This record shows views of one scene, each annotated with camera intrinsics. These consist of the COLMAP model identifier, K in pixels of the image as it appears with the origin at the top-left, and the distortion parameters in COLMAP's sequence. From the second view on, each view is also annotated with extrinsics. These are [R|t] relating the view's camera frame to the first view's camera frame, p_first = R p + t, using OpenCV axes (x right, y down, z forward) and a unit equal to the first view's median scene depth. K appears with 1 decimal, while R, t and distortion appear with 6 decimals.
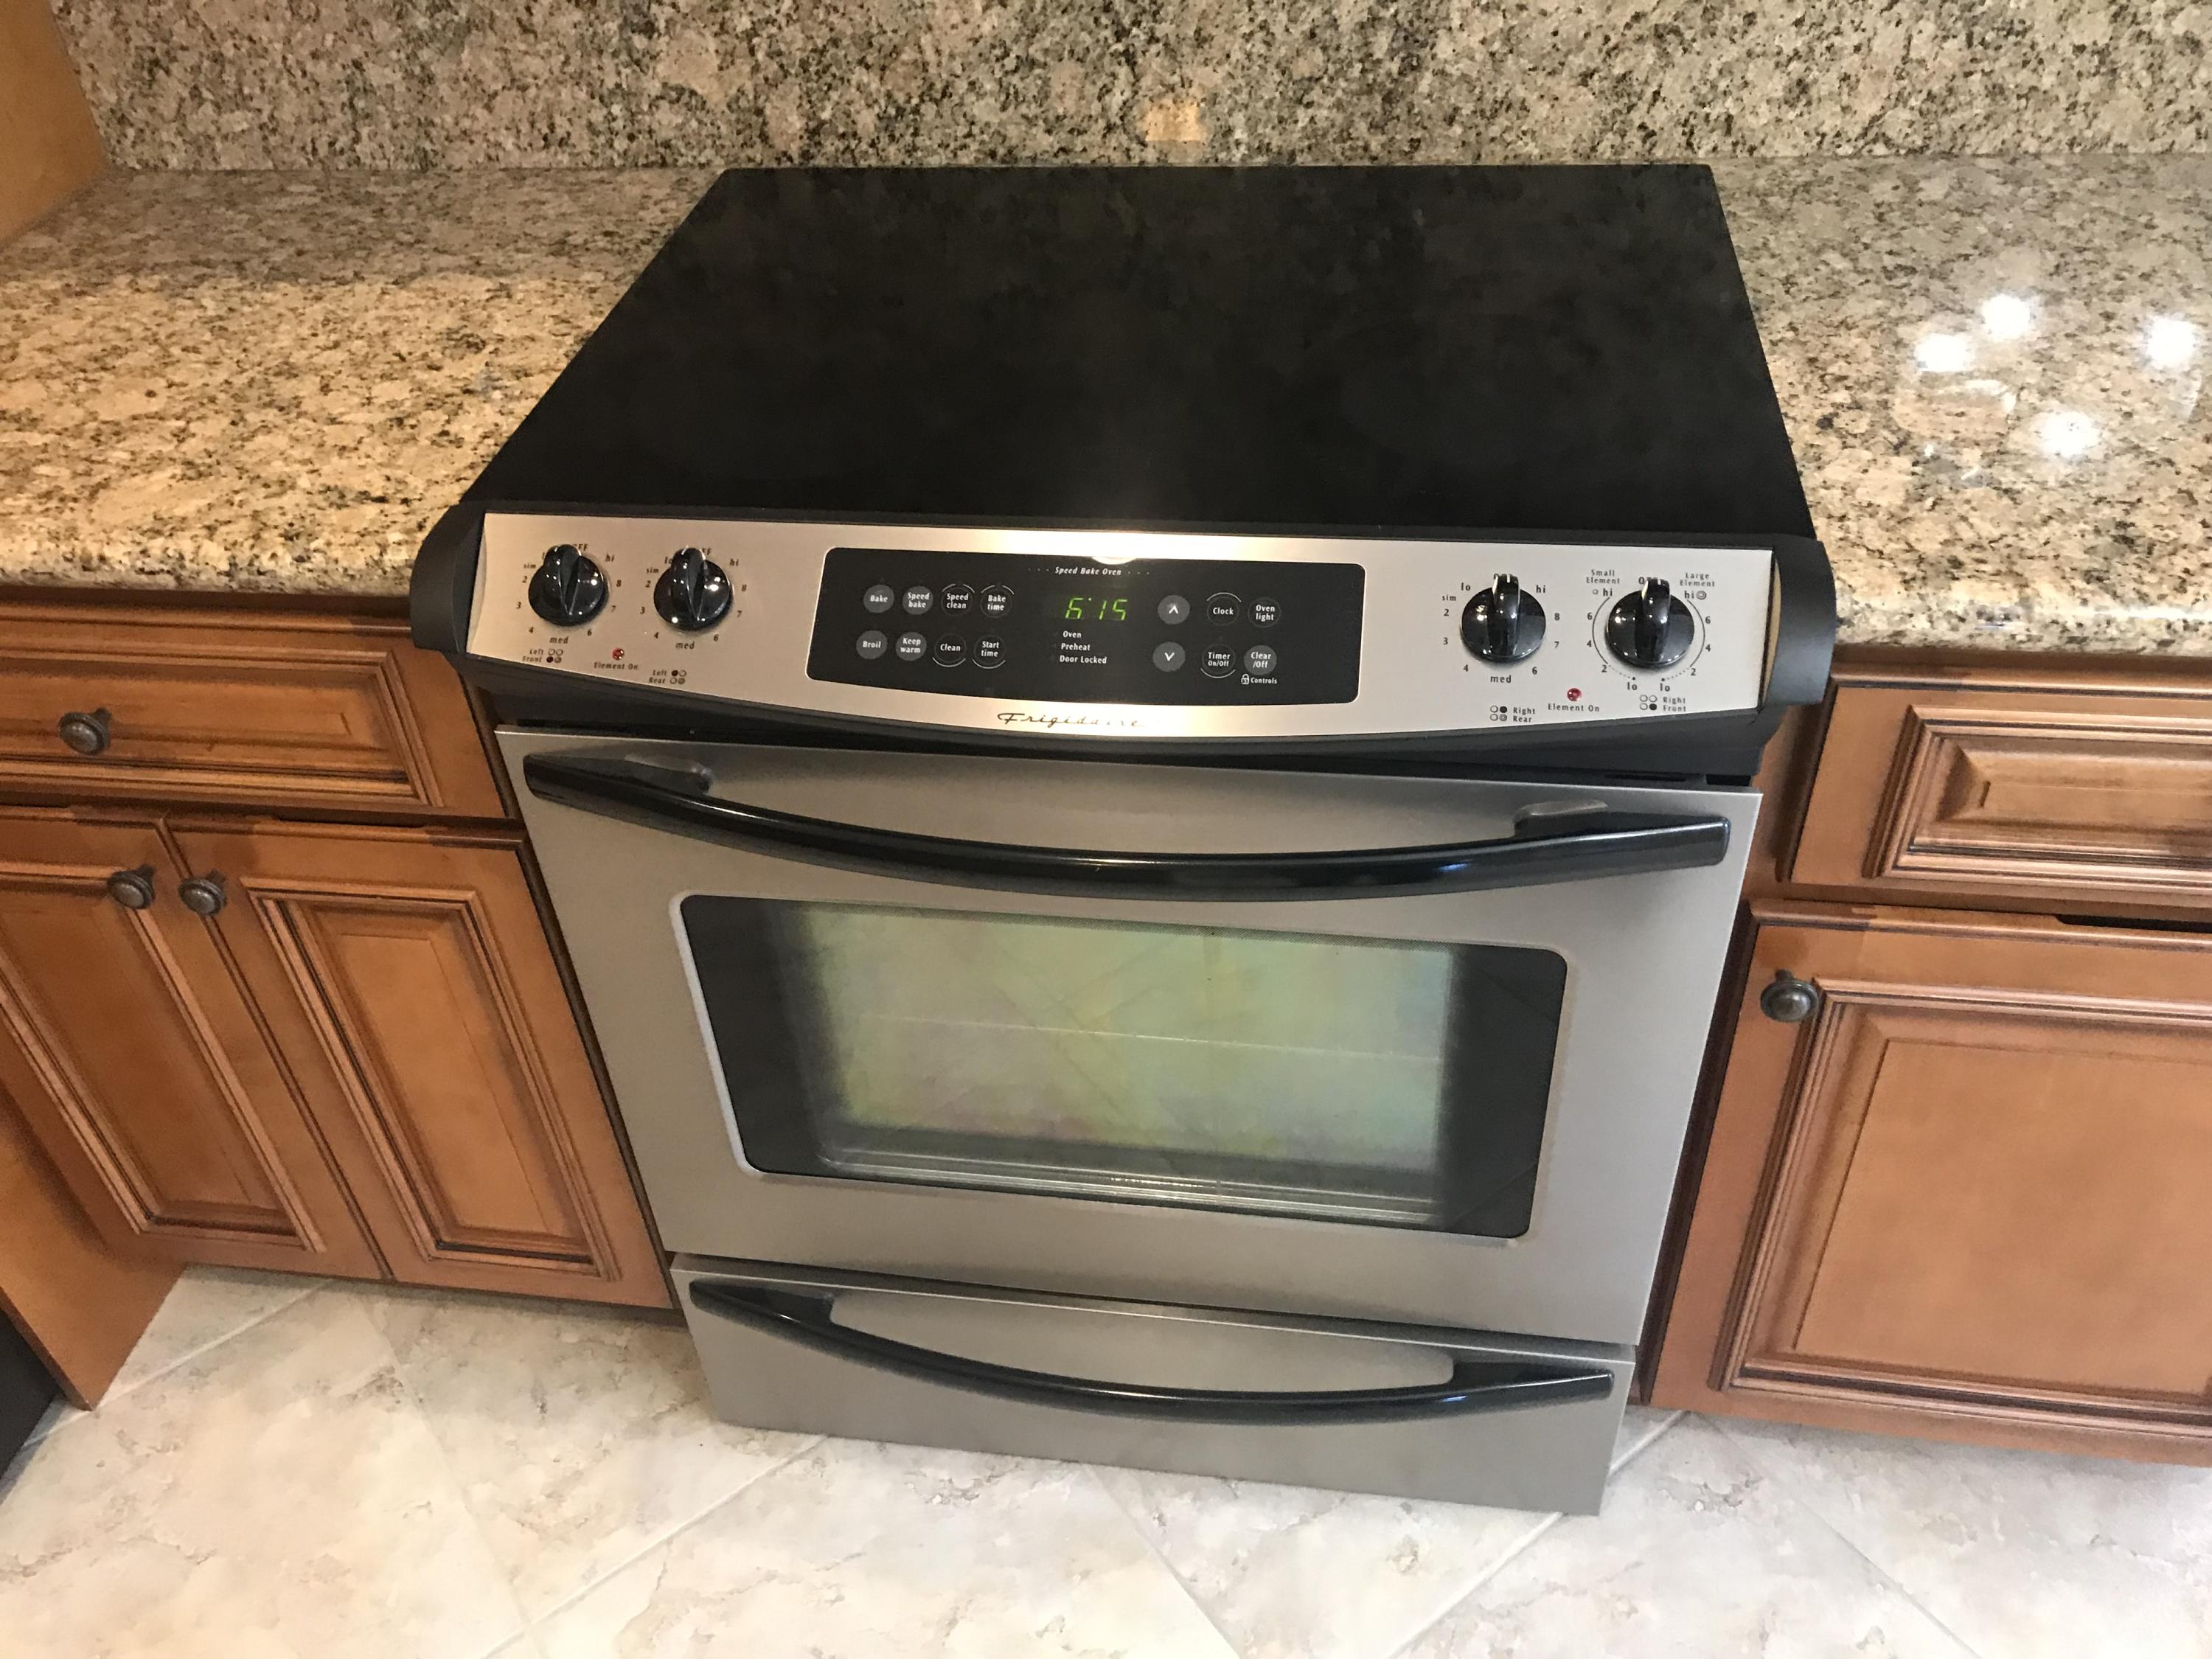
lens RADIAL K [[1789.3, 0, 1106.0], [0, 1789.3, 829.5], [0, 0, 1]] dist [0.010767, 0.005268]
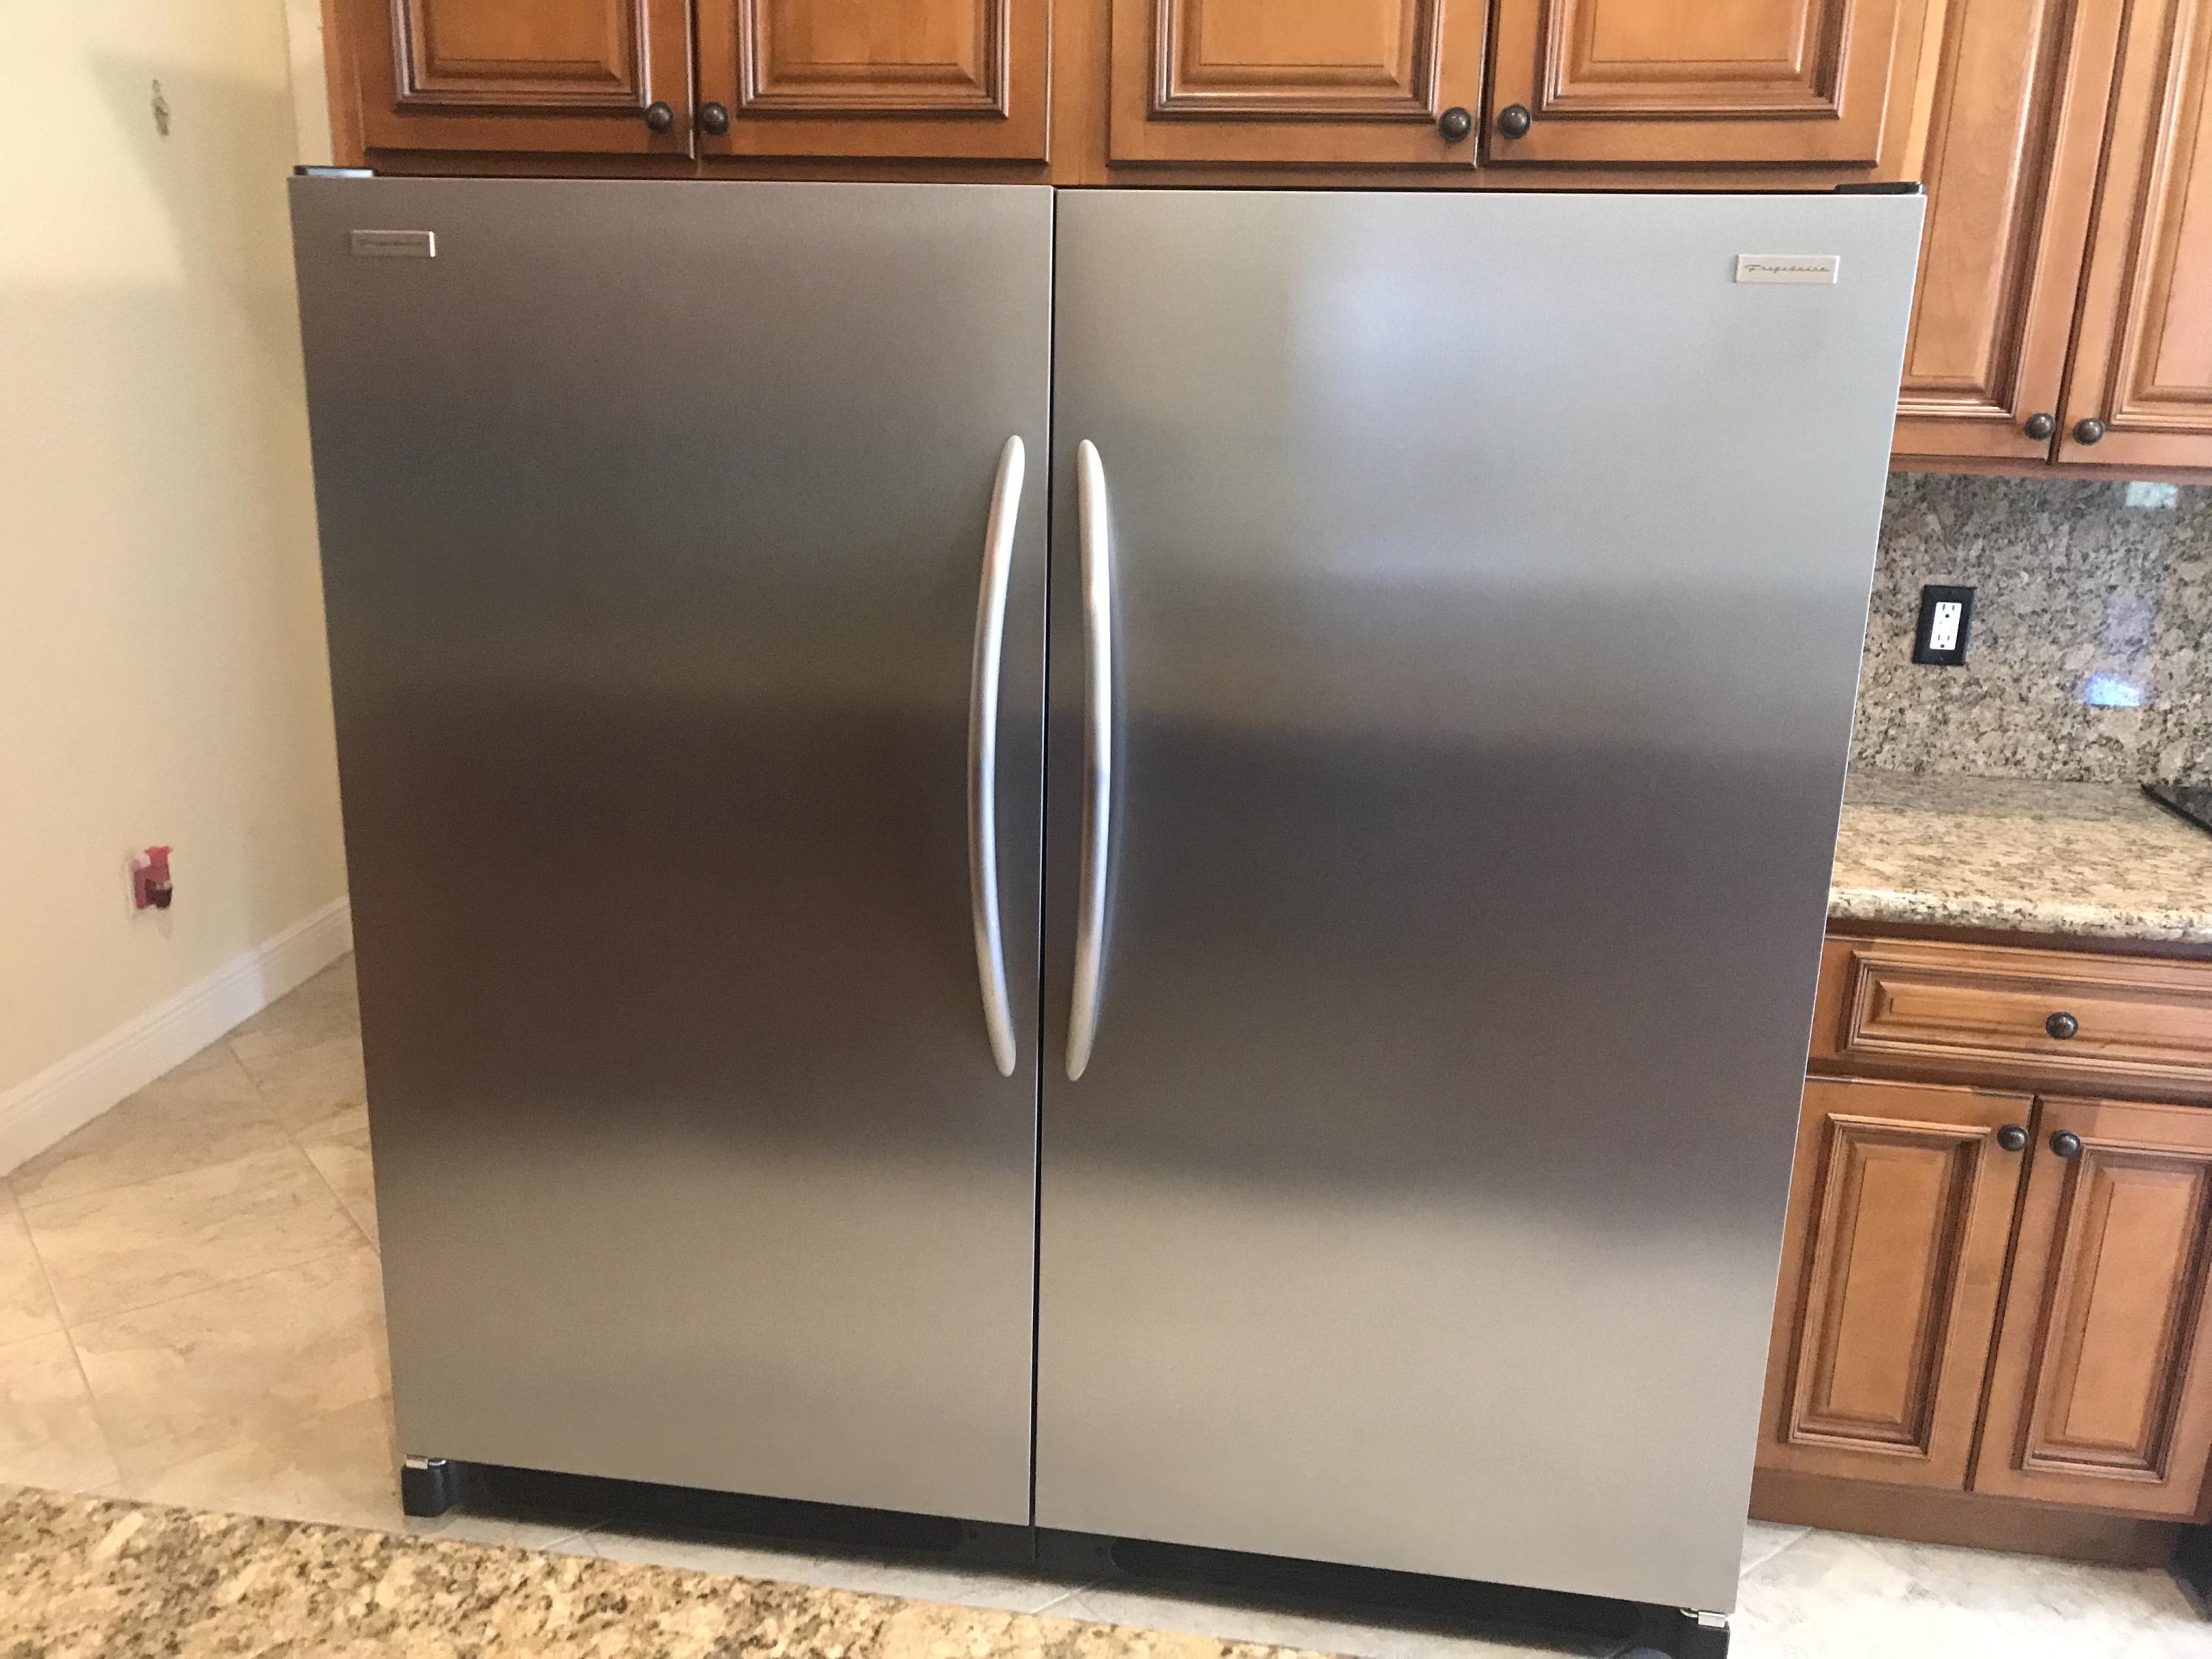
lens RADIAL K [[1789.3, 0, 1106.0], [0, 1789.3, 829.5], [0, 0, 1]] dist [0.010767, 0.005268]
pose [[0.995853, 0.089965, 0.013559, -1.182403], [-0.076600, 0.909495, -0.408597, 0.424462], [-0.049092, 0.405864, 0.912614, -0.457966]]
